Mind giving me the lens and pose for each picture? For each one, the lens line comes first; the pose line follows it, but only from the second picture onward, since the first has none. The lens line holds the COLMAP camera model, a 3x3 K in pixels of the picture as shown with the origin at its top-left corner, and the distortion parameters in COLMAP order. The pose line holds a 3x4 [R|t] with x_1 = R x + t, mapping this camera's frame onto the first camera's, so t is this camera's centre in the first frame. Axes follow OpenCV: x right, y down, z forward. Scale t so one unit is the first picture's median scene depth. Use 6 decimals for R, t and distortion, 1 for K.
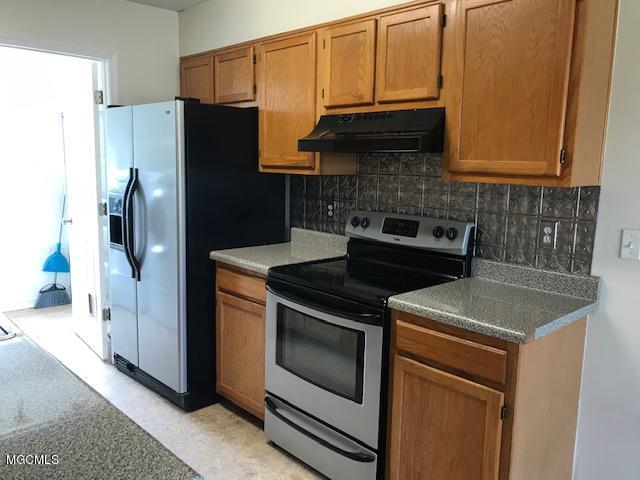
lens RADIAL K [[537.0, 0, 320.0], [0, 537.0, 240.0], [0, 0, 1]] dist [0.047099, -0.002937]
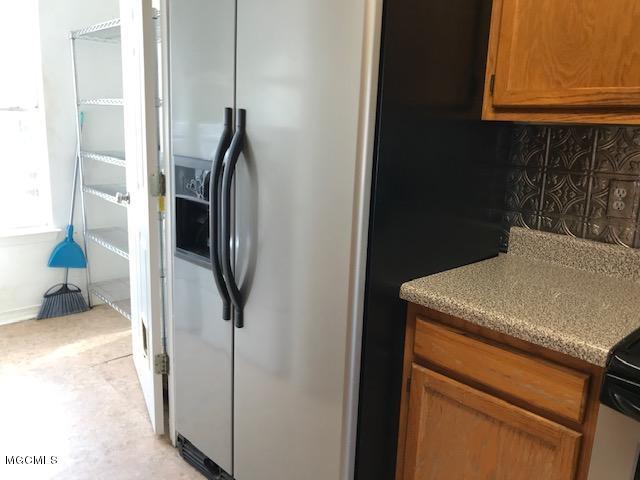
lens RADIAL K [[537.0, 0, 320.0], [0, 537.0, 240.0], [0, 0, 1]] dist [0.047099, -0.002937]
pose [[0.999864, 0.015514, 0.005523, -0.263977], [-0.015882, 0.997110, 0.074288, -0.050030], [-0.004355, -0.074366, 0.997222, 0.489131]]
